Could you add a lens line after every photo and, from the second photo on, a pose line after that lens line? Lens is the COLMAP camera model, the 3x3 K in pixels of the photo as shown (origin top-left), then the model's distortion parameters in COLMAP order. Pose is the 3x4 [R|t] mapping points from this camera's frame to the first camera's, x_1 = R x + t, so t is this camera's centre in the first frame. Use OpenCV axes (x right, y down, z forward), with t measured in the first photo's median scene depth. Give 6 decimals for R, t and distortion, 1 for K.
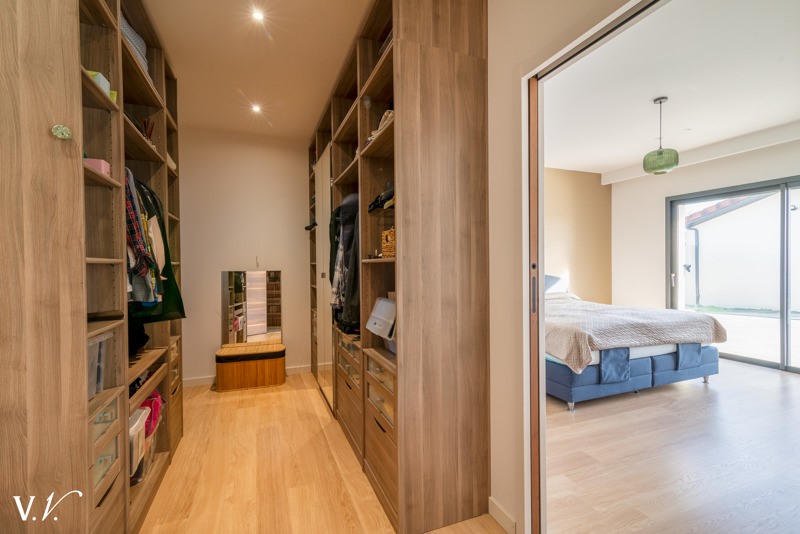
lens RADIAL K [[361.7, 0, 400.0], [0, 361.7, 267.0], [0, 0, 1]] dist [0.015608, 0.000292]
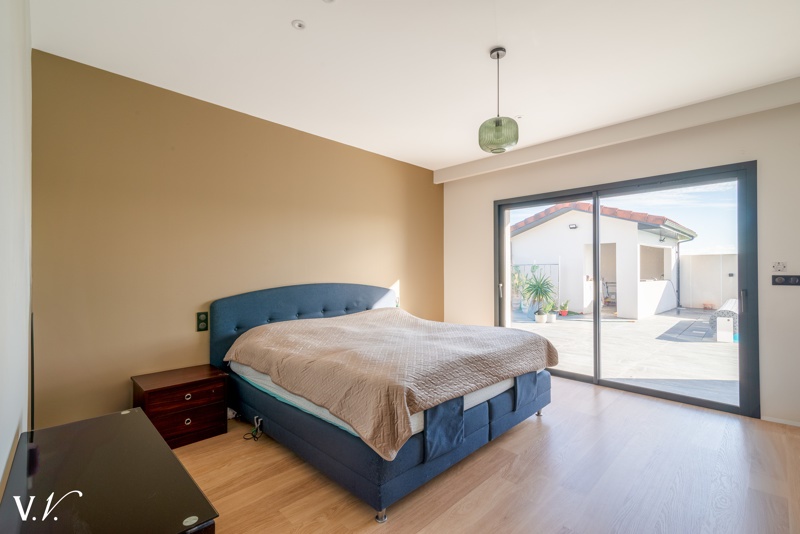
lens RADIAL K [[361.7, 0, 400.0], [0, 361.7, 267.0], [0, 0, 1]] dist [0.015608, 0.000292]
pose [[0.921046, 0.010797, 0.389305, 0.241804], [-0.002666, 0.999767, -0.021422, -0.005437], [-0.389446, 0.018693, 0.920860, 0.397117]]
